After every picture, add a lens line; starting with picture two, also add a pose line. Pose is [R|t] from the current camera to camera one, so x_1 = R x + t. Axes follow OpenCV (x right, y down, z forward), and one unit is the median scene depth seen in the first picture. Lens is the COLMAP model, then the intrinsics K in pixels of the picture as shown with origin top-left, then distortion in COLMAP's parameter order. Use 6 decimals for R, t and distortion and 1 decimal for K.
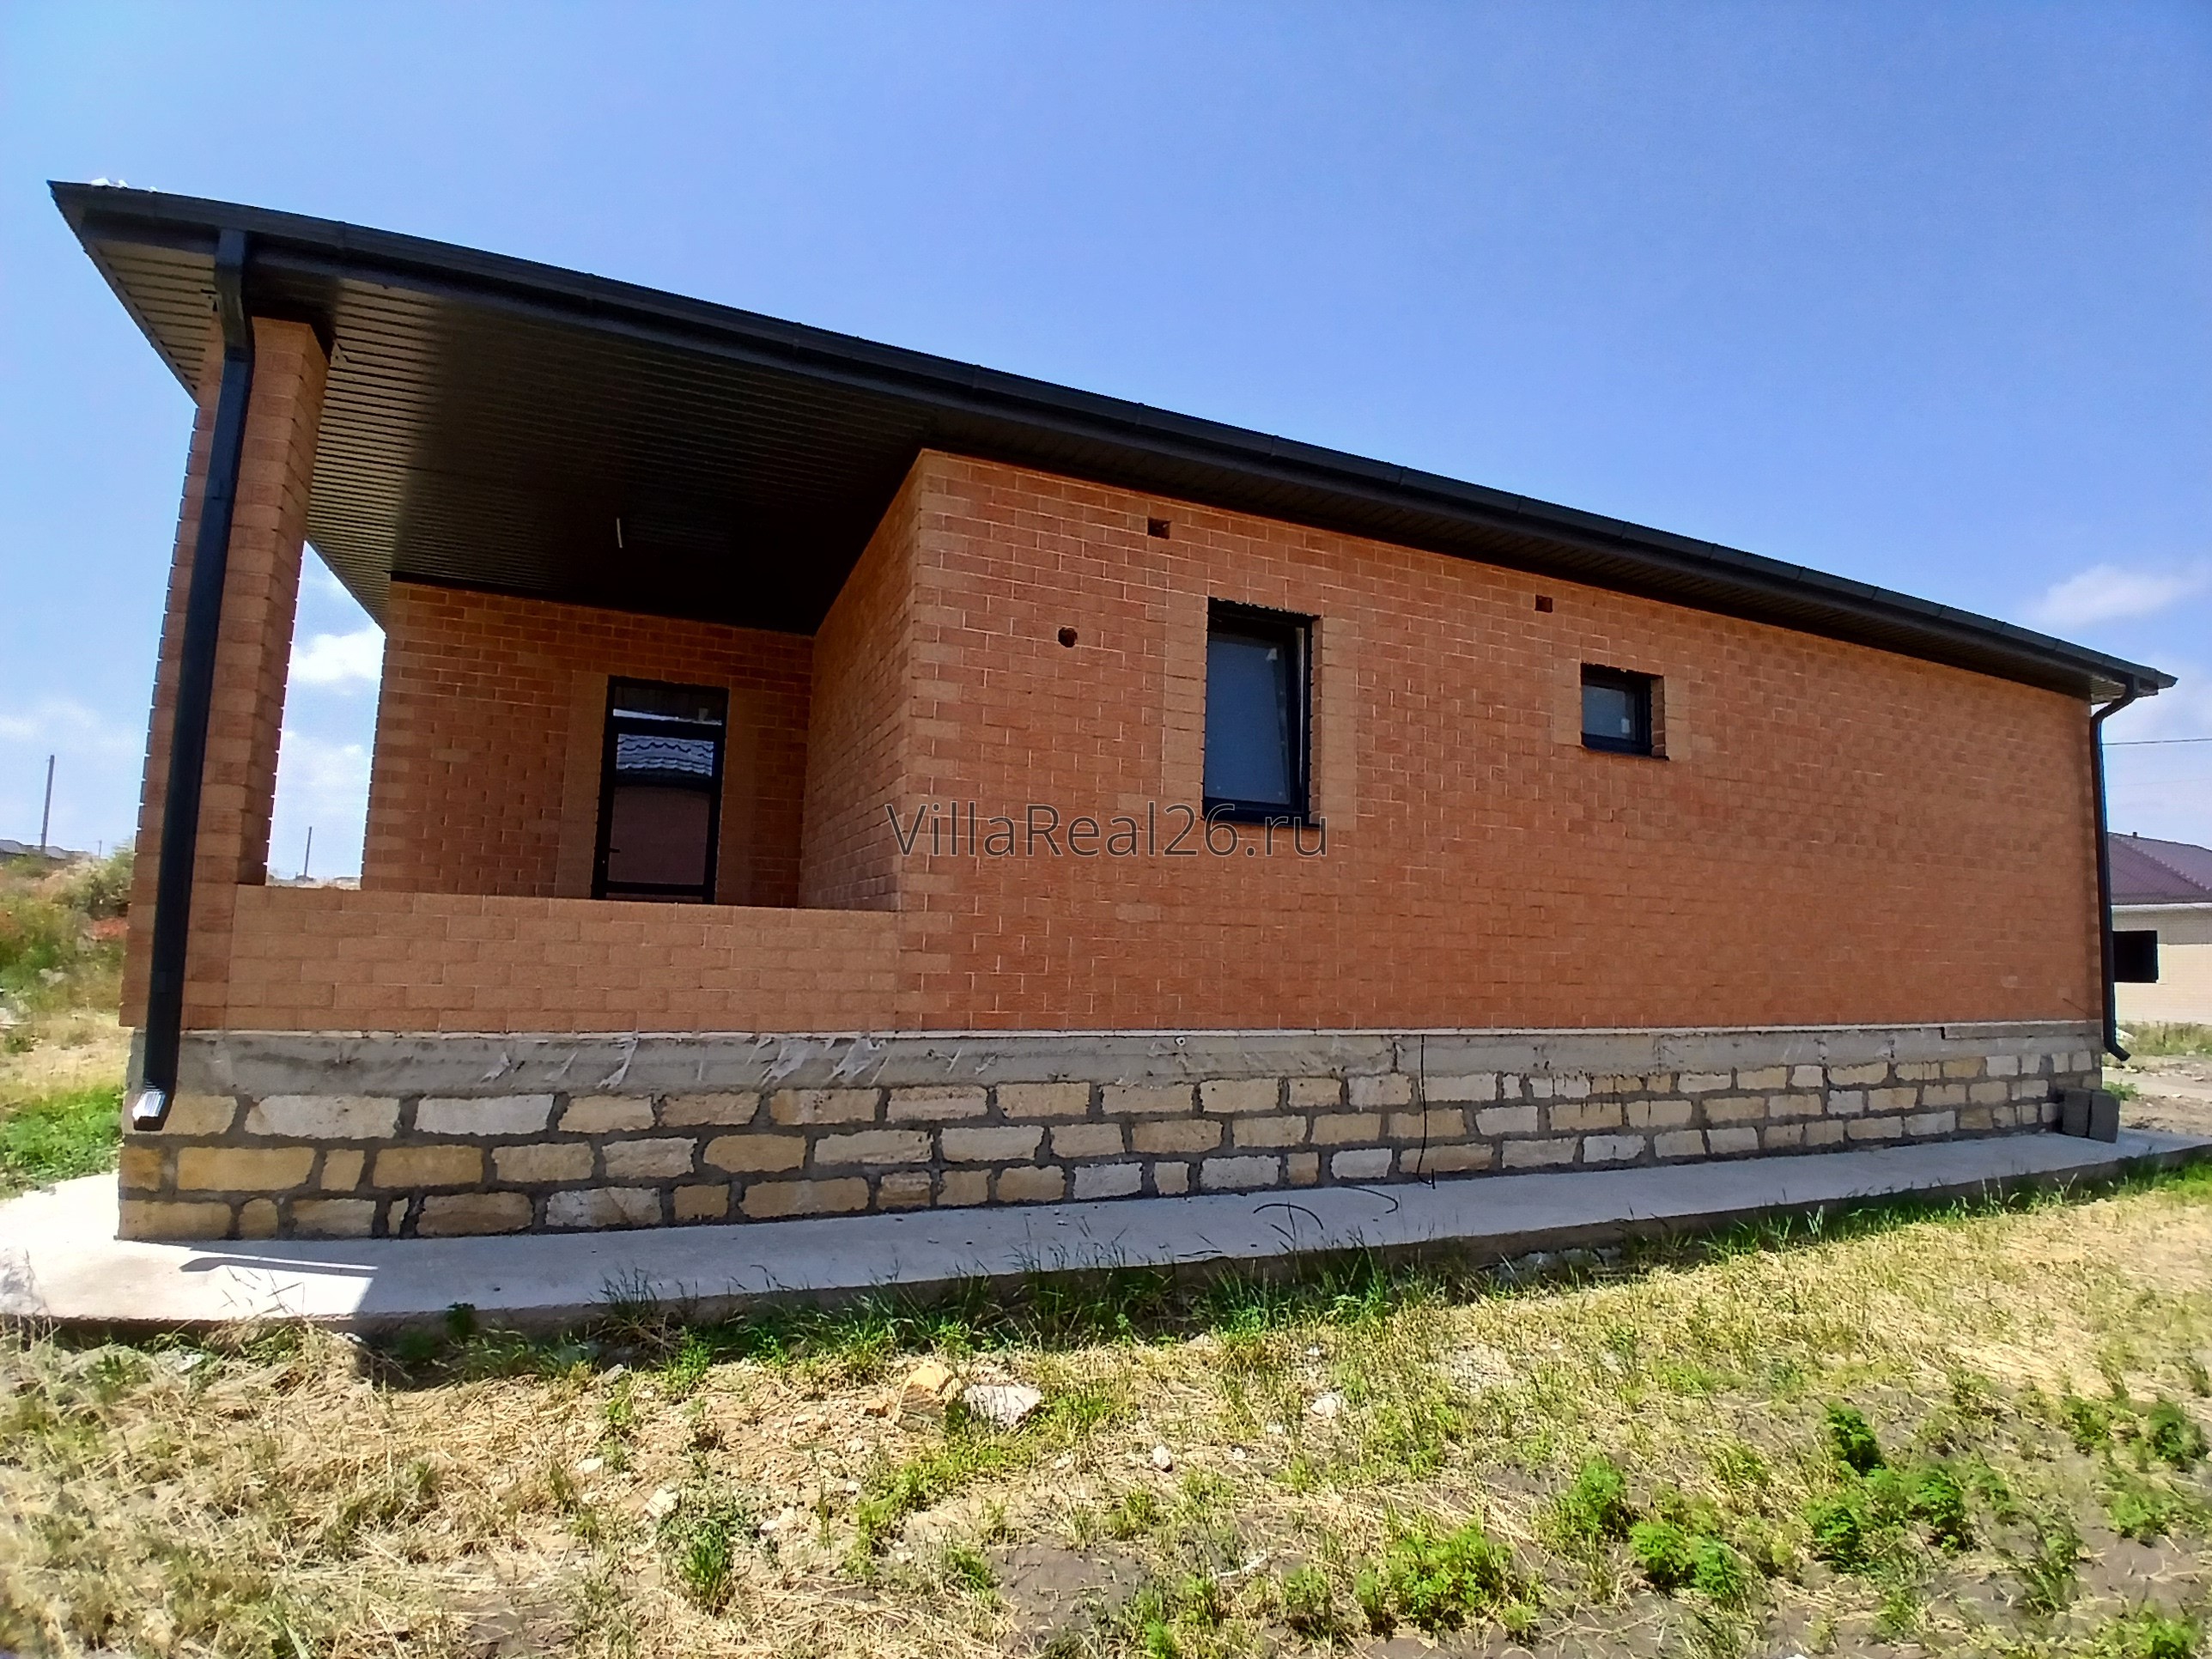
lens RADIAL K [[1104.1, 0, 1115.0], [0, 1104.1, 831.3], [0, 0, 1]] dist [-0.011265, -0.035180]
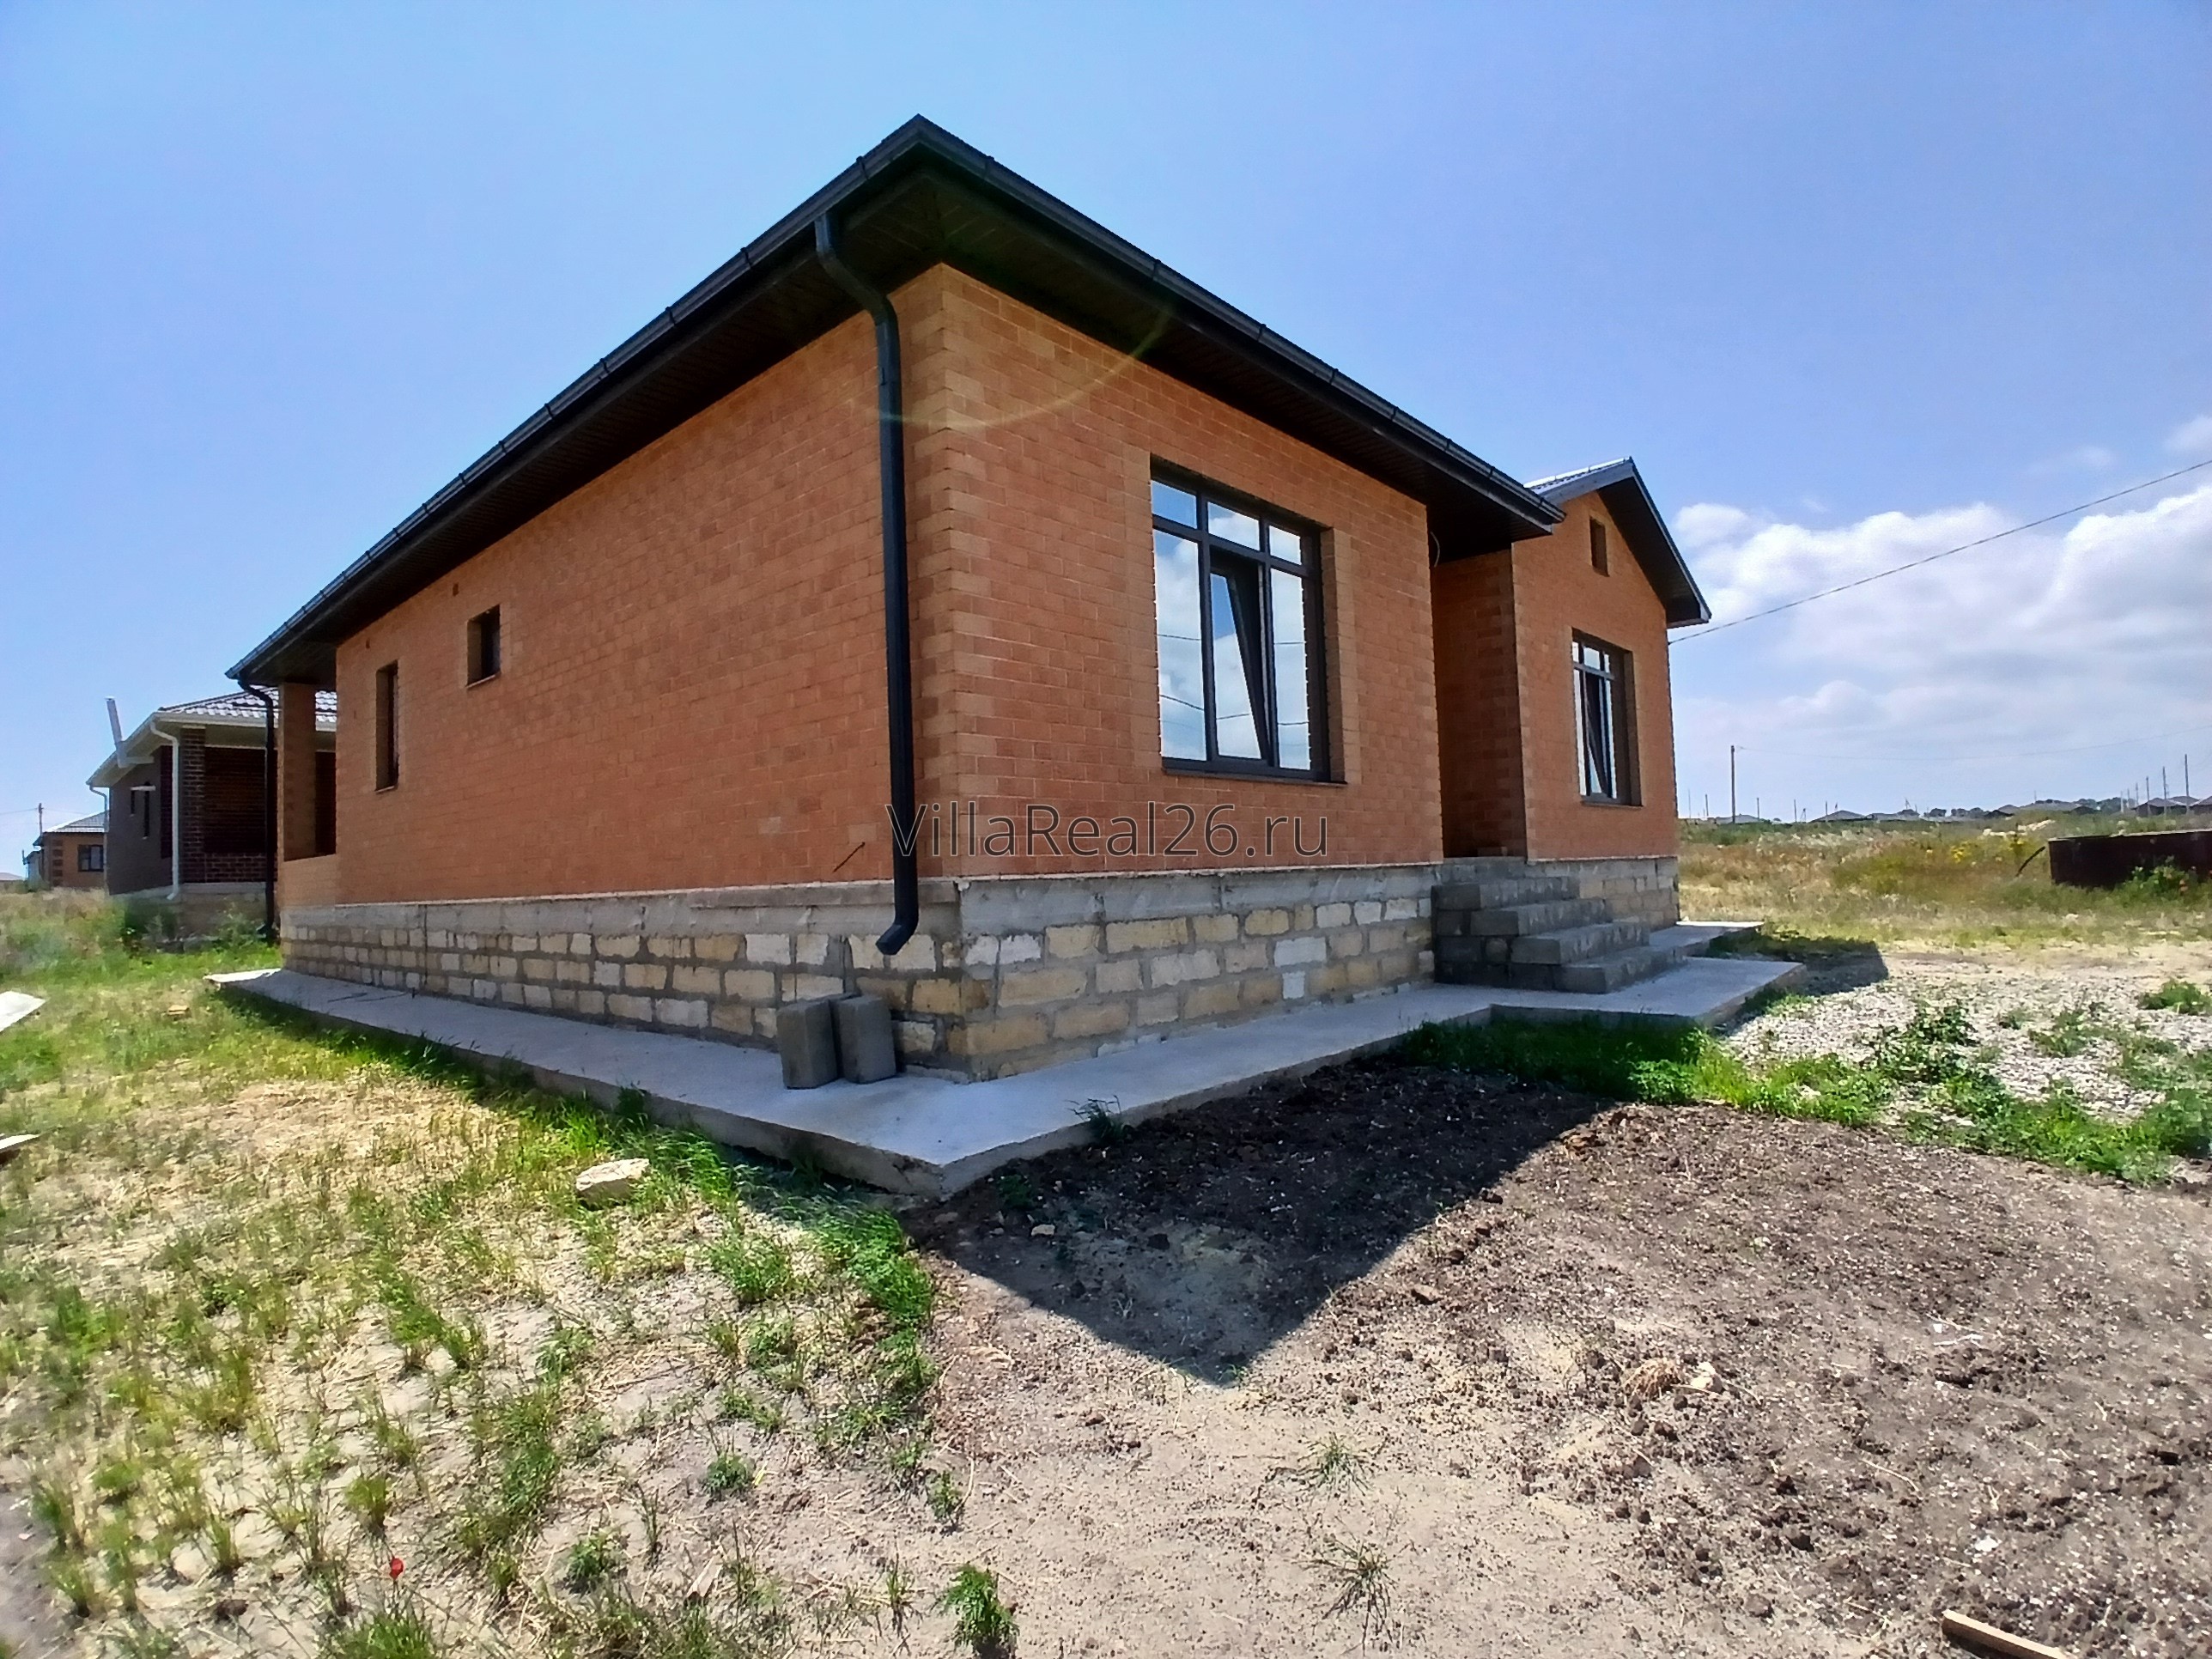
lens RADIAL K [[1104.1, 0, 1094.6], [0, 1104.1, 832.9], [0, 0, 1]] dist [-0.011265, -0.035180]
pose [[0.414197, -0.082047, -0.906482, 1.620294], [0.144065, 0.989284, -0.023714, 0.199524], [0.898714, -0.120770, 0.421579, 0.935630]]
